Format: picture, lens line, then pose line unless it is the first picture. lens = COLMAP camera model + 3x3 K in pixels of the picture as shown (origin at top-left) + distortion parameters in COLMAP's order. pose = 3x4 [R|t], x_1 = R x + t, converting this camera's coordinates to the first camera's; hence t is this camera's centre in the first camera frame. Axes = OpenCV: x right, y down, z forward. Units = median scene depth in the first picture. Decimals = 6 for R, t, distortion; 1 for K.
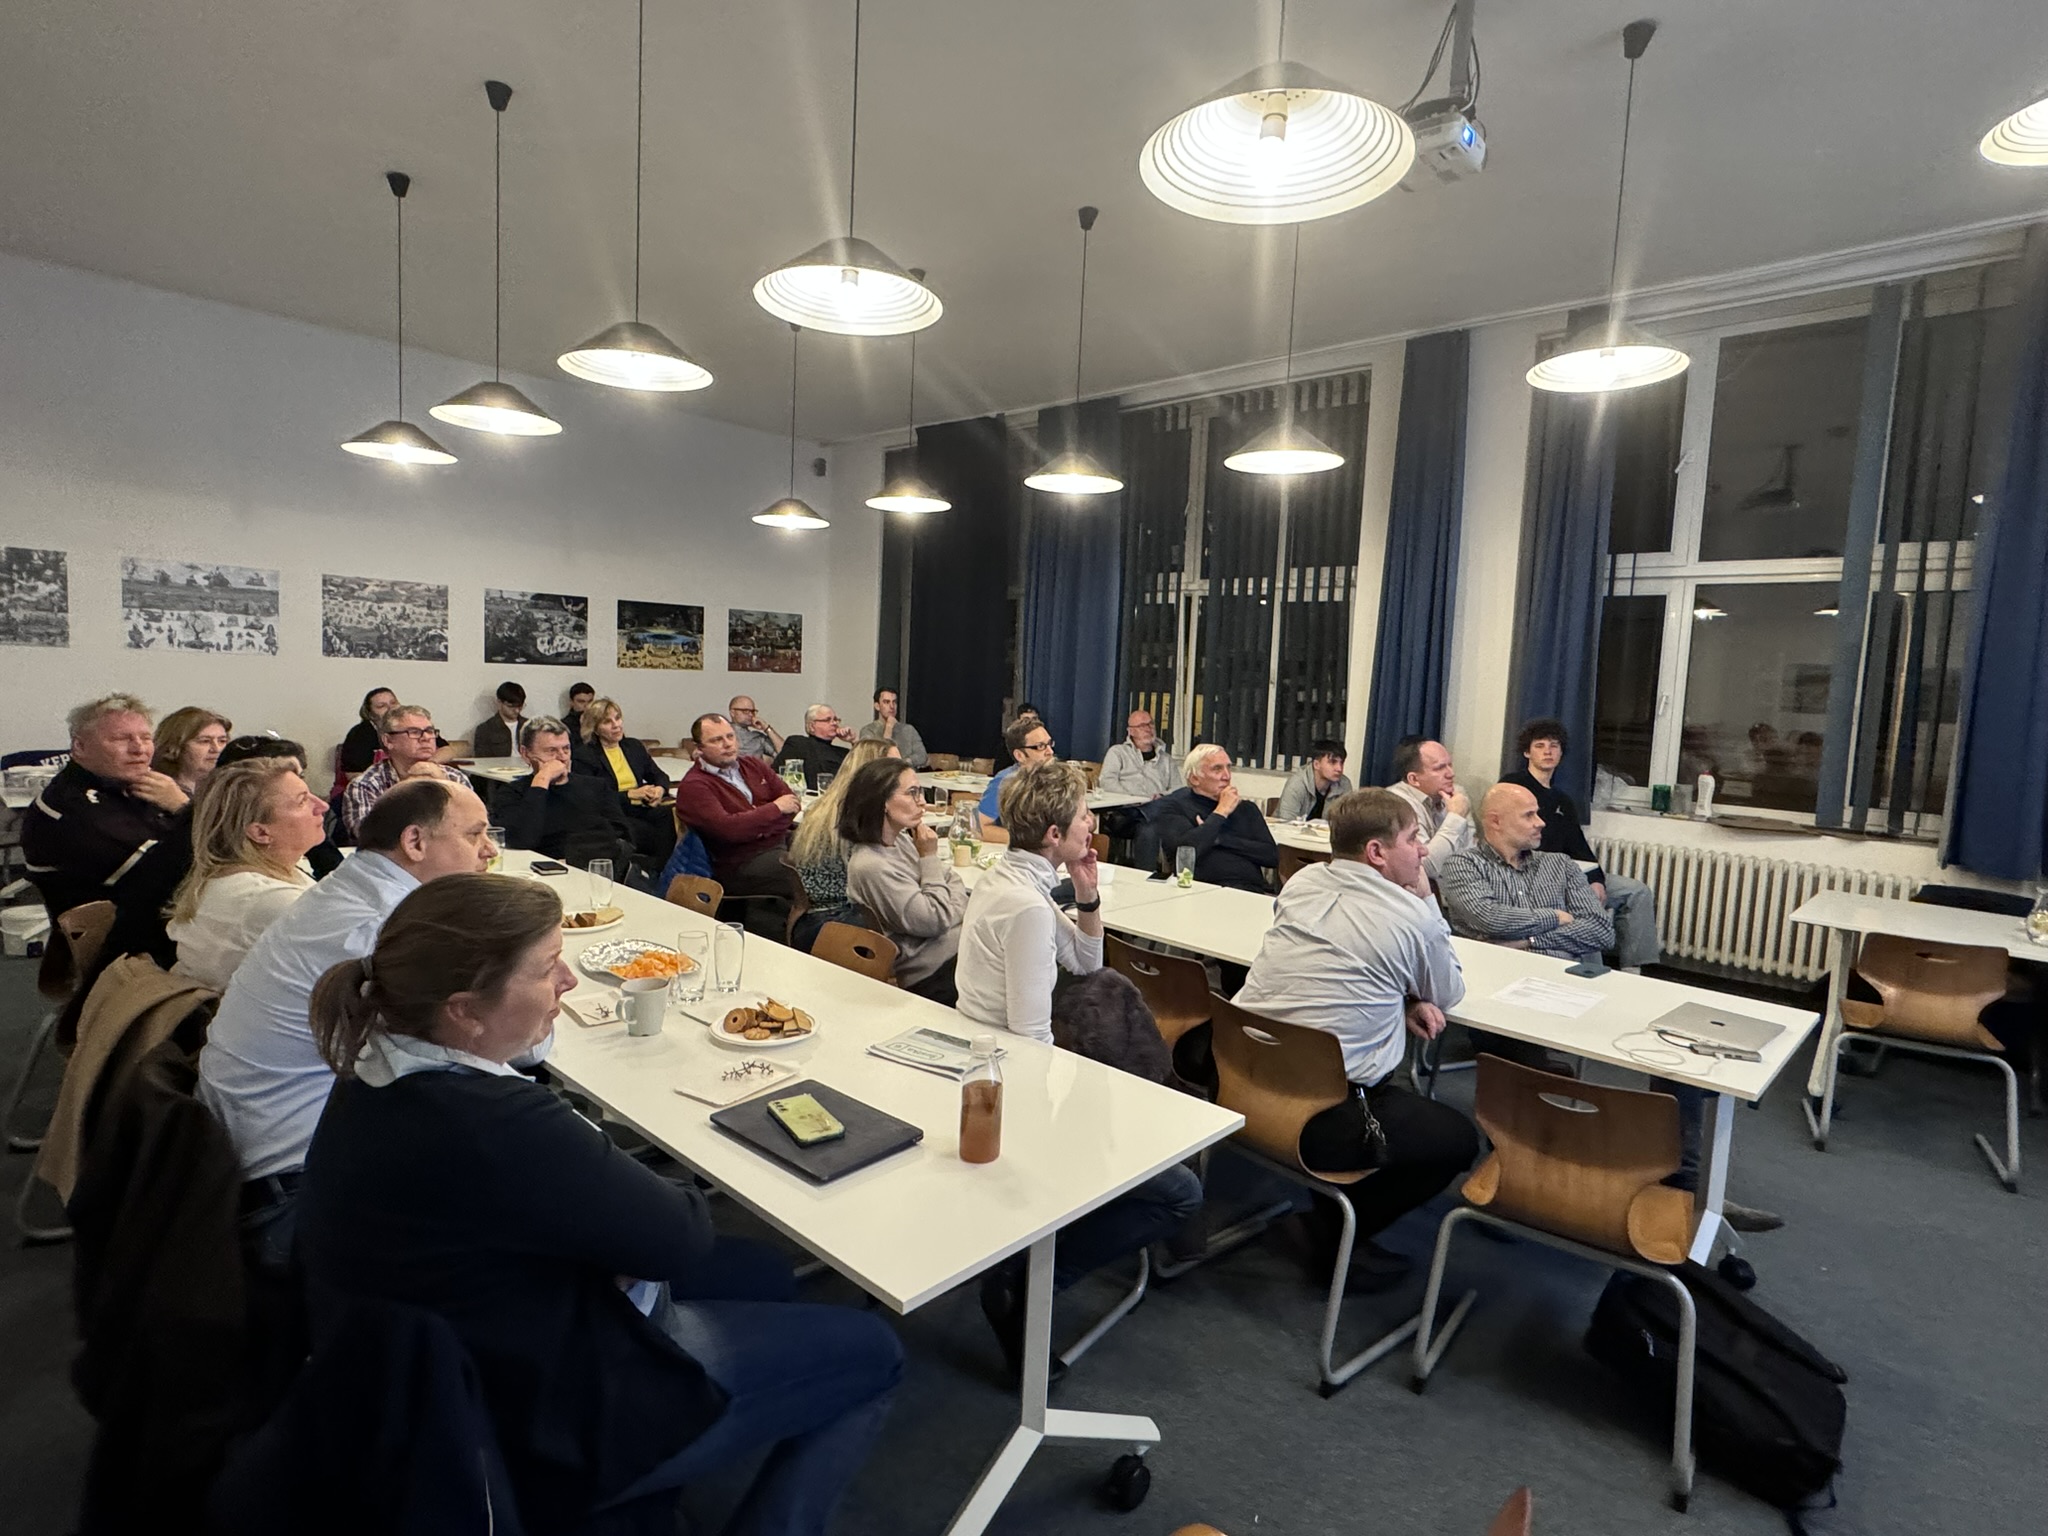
lens RADIAL K [[1056.0, 0, 1017.9], [0, 1056.0, 769.6], [0, 0, 1]] dist [-0.004948, -0.000277]
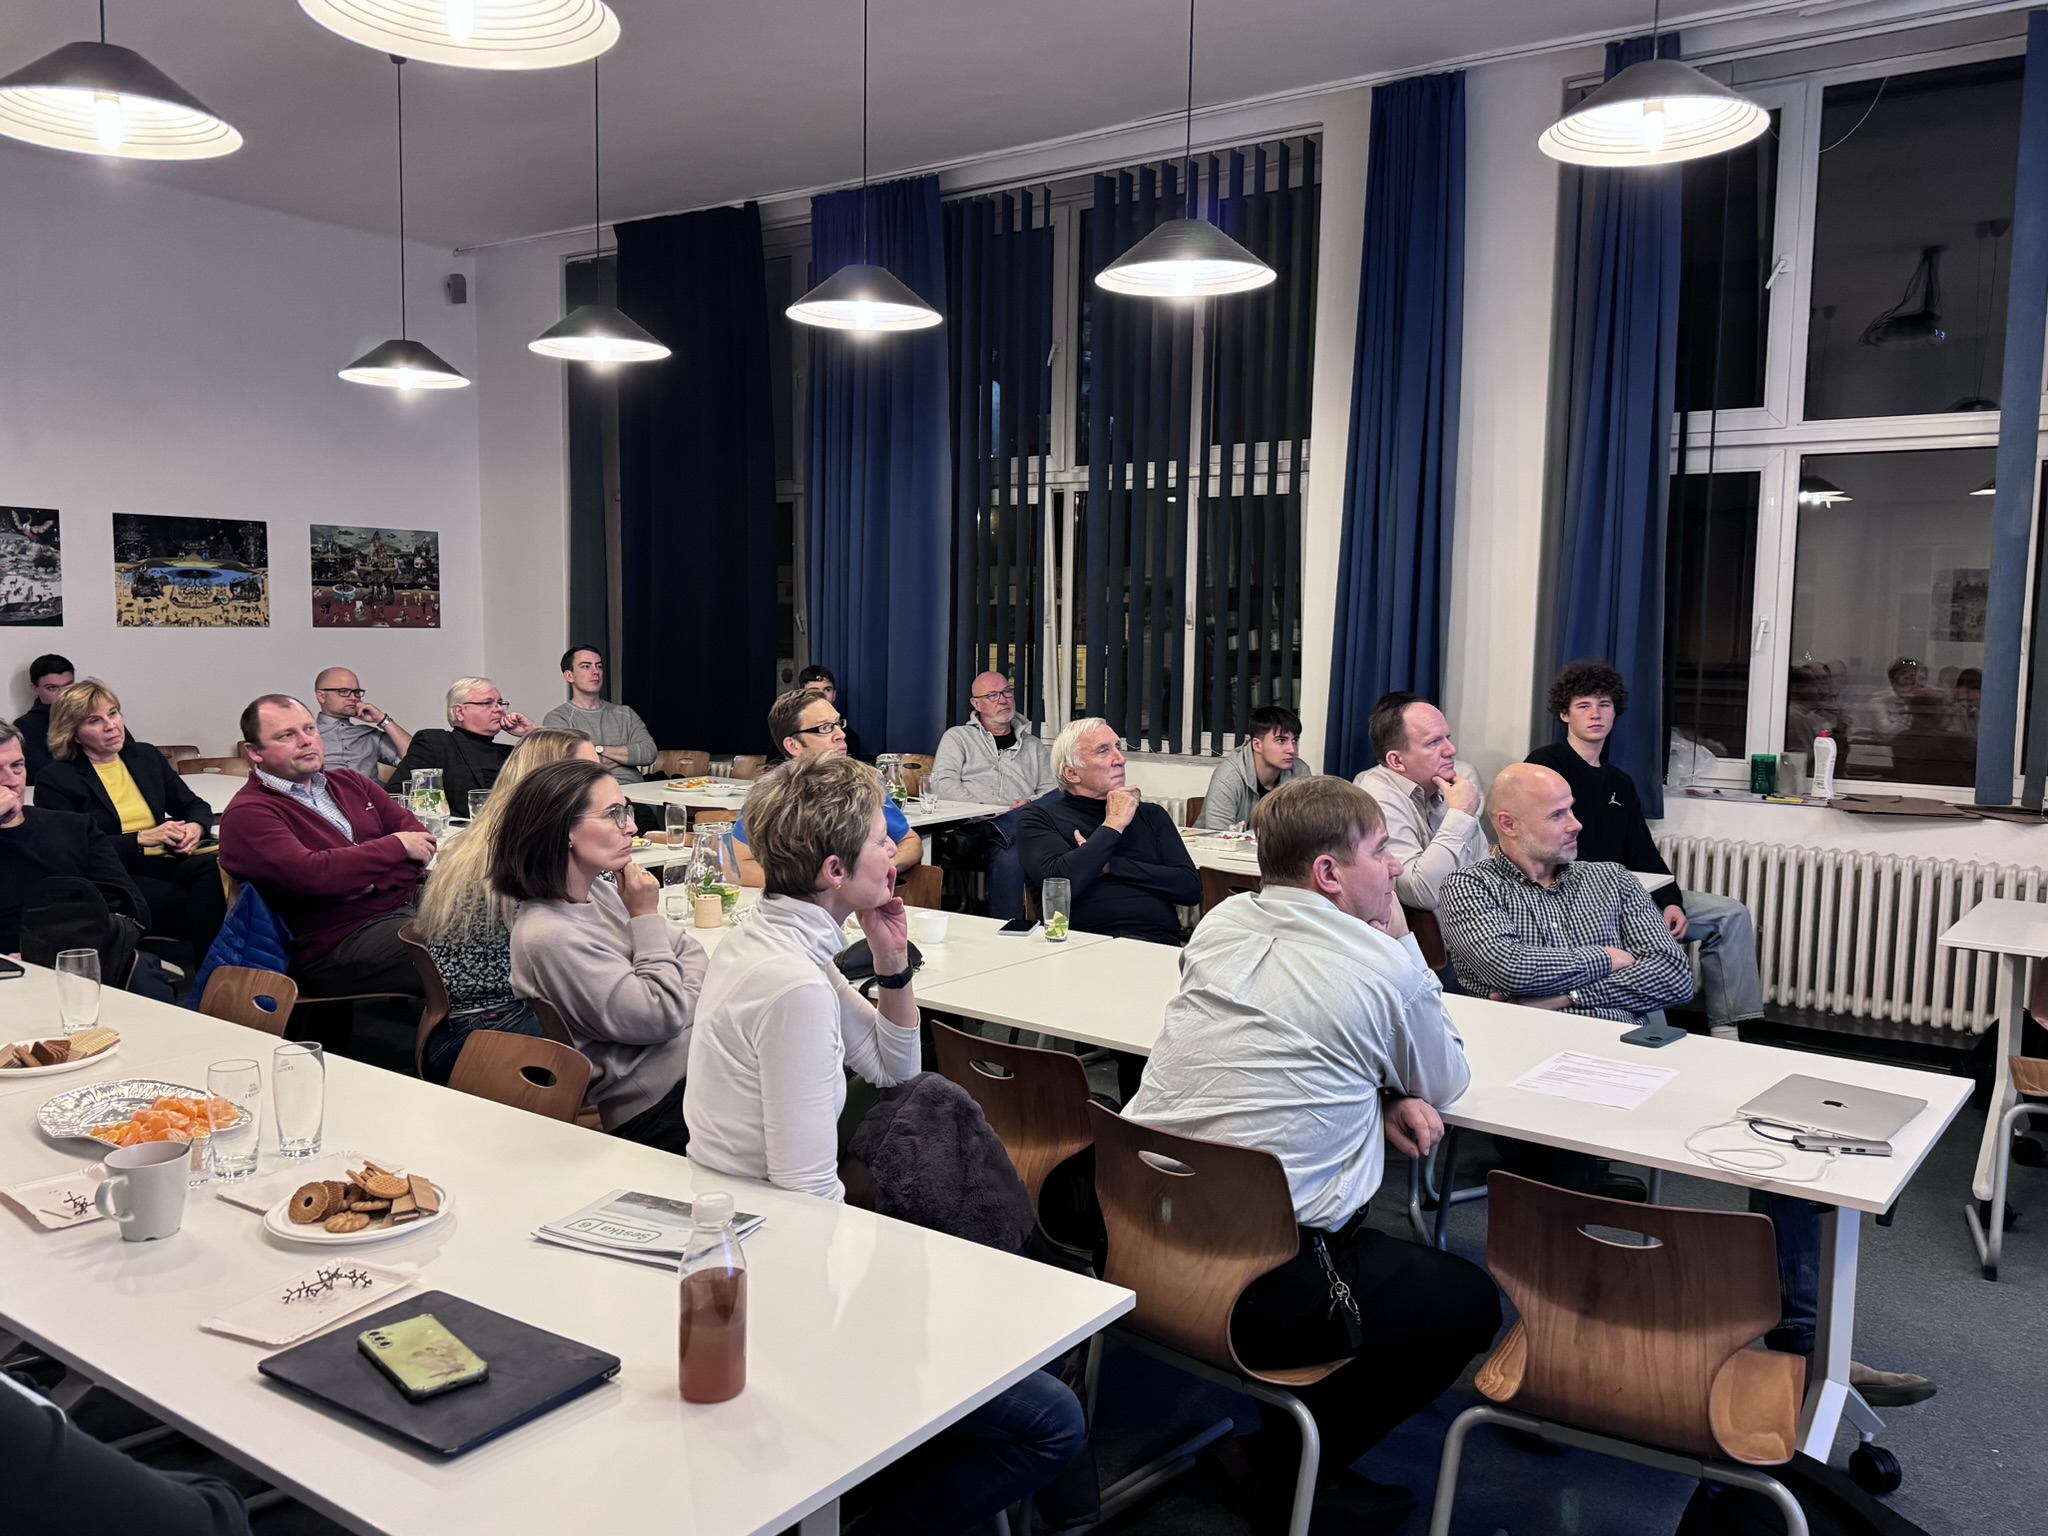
lens RADIAL K [[1645.8, 0, 1022.7], [0, 1645.8, 776.1], [0, 0, 1]] dist [0.119334, -0.203754]
pose [[0.991657, -0.040857, 0.122260, 0.014649], [0.040227, 0.999162, 0.007615, 0.001361], [-0.122469, -0.002634, 0.992469, 0.000274]]
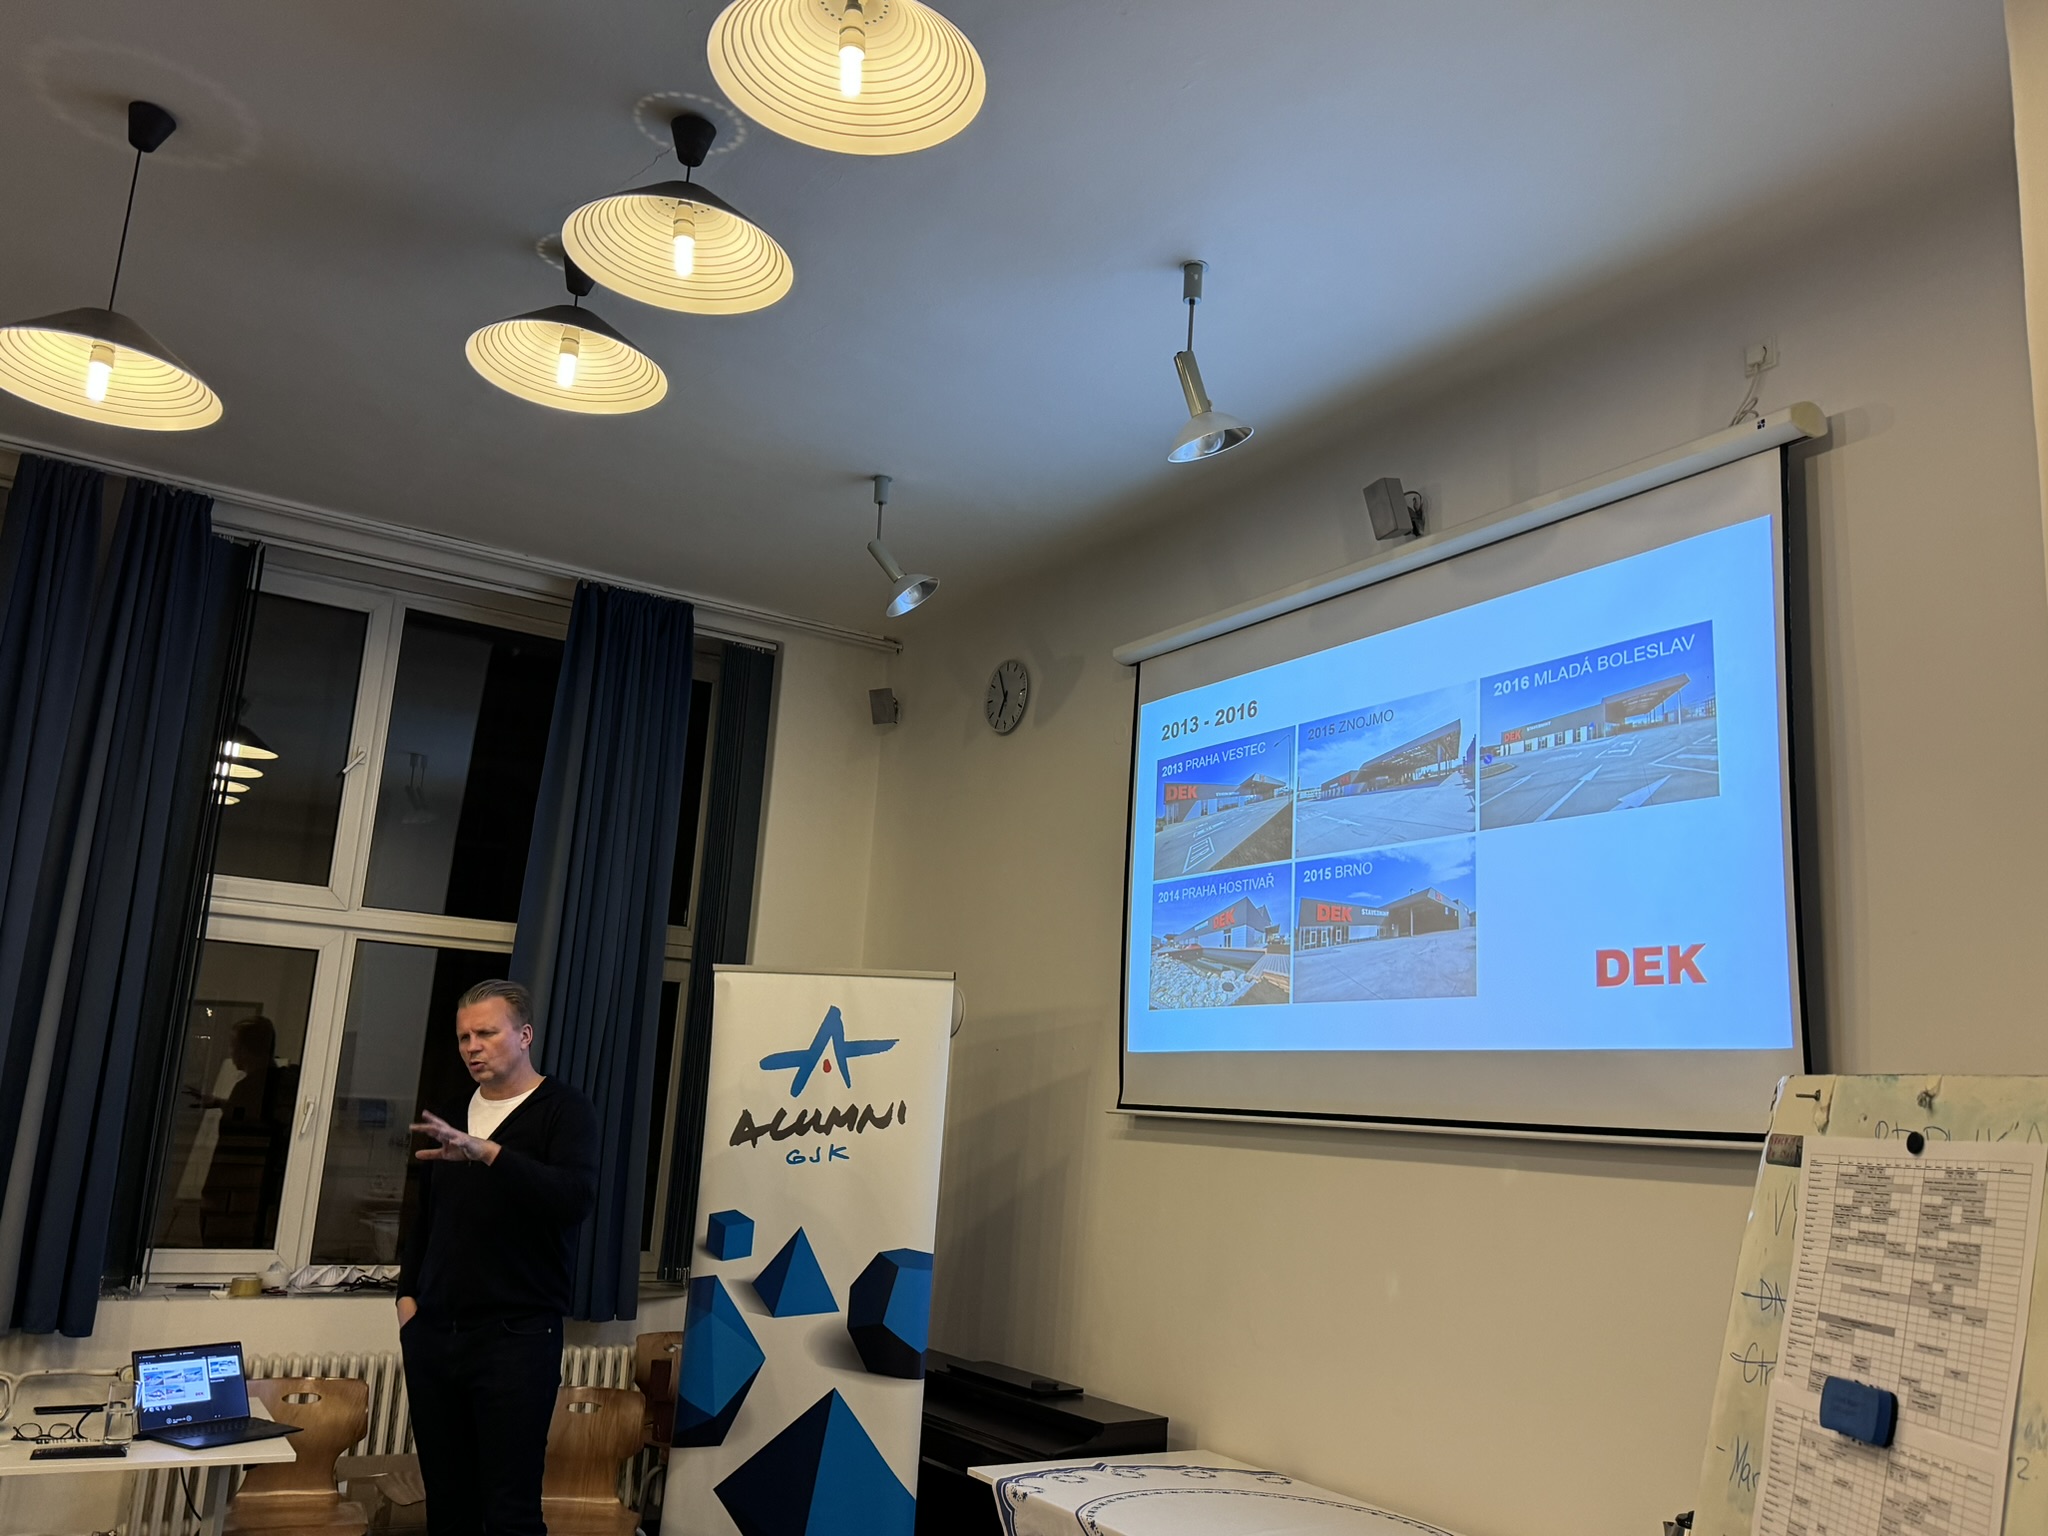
lens RADIAL K [[1645.8, 0, 1022.7], [0, 1645.8, 776.1], [0, 0, 1]] dist [0.119334, -0.203754]
pose [[0.247763, 0.181598, 0.951649, -0.378796], [0.048133, 0.978755, -0.199303, -0.047679], [-0.967624, 0.095186, 0.233758, 0.366595]]
